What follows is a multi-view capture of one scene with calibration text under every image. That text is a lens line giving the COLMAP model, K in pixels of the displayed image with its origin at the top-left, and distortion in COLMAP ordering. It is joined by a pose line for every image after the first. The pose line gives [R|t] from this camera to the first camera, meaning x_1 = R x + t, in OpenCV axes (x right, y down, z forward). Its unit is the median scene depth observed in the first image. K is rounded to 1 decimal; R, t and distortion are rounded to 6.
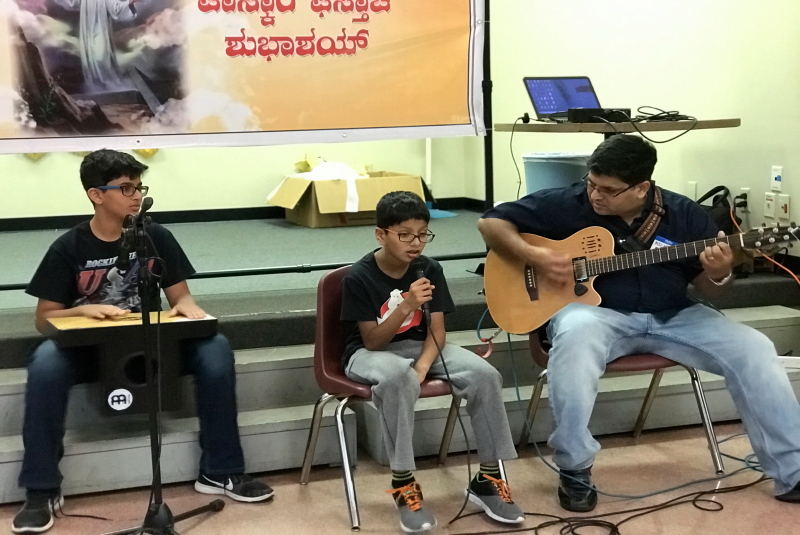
lens RADIAL K [[1235.9, 0, 405.0], [0, 1235.9, 284.2], [0, 0, 1]] dist [0.015667, 0.000000]
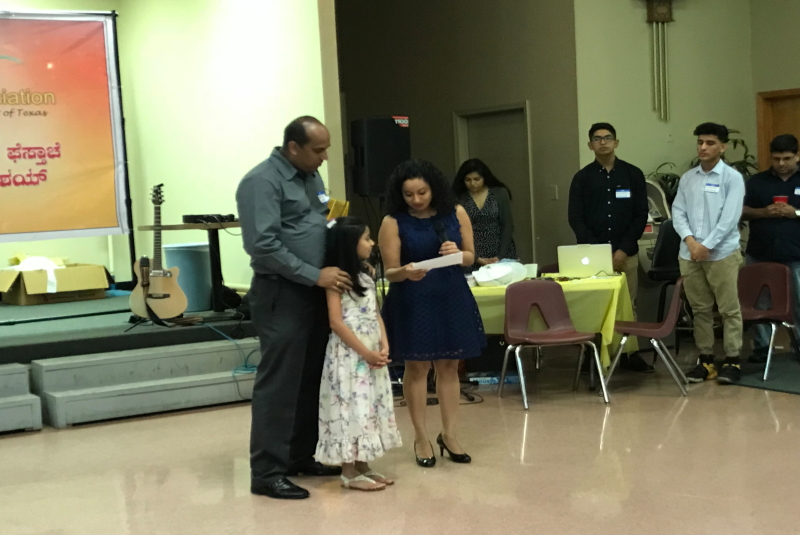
lens RADIAL K [[1253.6, 0, 381.8], [0, 1253.6, 287.8], [0, 0, 1]] dist [0.092852, 0.000000]
pose [[0.982569, -0.041916, 0.181111, 0.092476], [0.056330, 0.995577, -0.075188, 0.091192], [-0.177159, 0.084079, 0.980584, -0.649420]]
